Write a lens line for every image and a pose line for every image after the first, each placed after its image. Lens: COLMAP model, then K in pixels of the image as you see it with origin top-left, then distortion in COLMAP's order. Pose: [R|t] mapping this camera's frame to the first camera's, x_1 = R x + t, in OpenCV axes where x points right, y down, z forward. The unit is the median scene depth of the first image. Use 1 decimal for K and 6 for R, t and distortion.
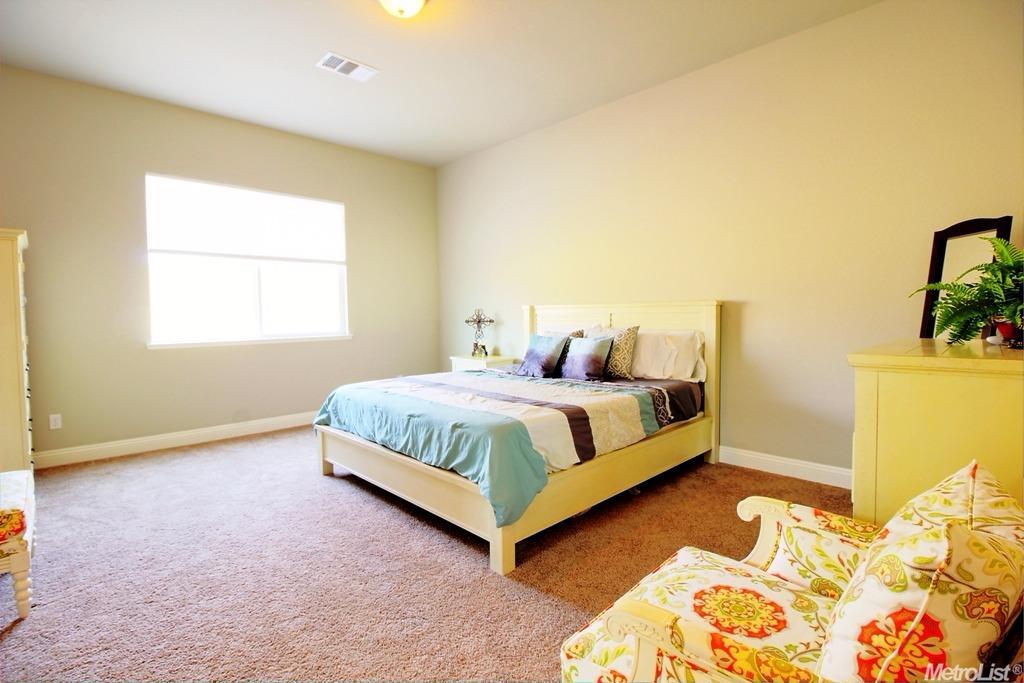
lens RADIAL K [[475.9, 0, 512.5], [0, 475.9, 338.3], [0, 0, 1]] dist [-0.004572, -0.000323]
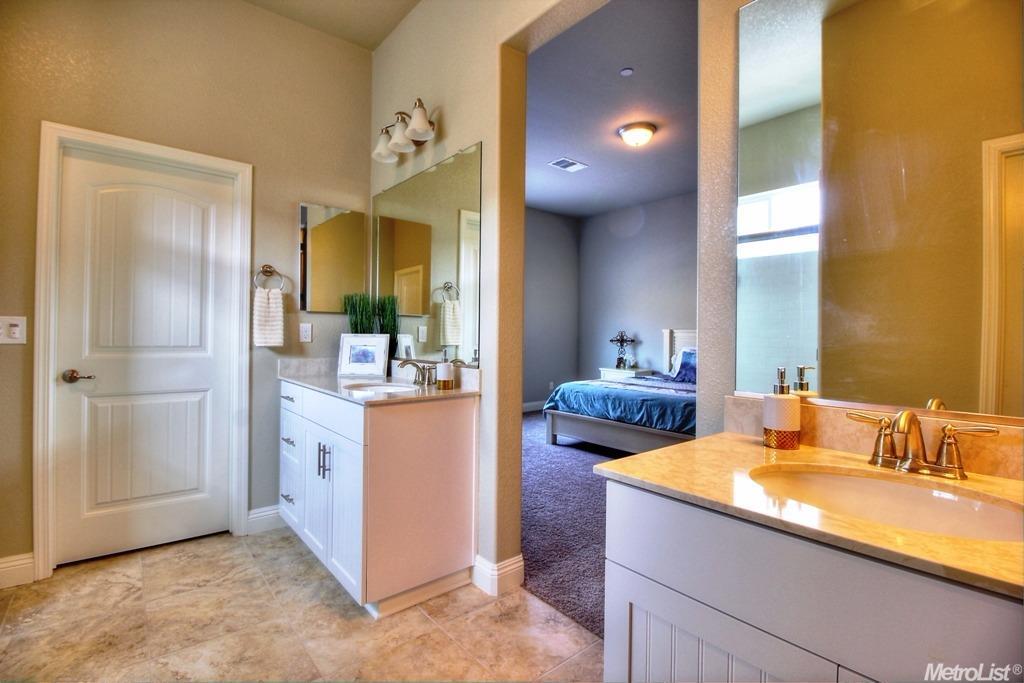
lens RADIAL K [[475.9, 0, 511.8], [0, 475.9, 338.9], [0, 0, 1]] dist [-0.004572, -0.000323]
pose [[0.996538, 0.021726, -0.080250, -0.403437], [-0.024957, 0.998909, -0.039481, 0.026127], [0.079305, 0.041347, 0.995993, -0.461343]]
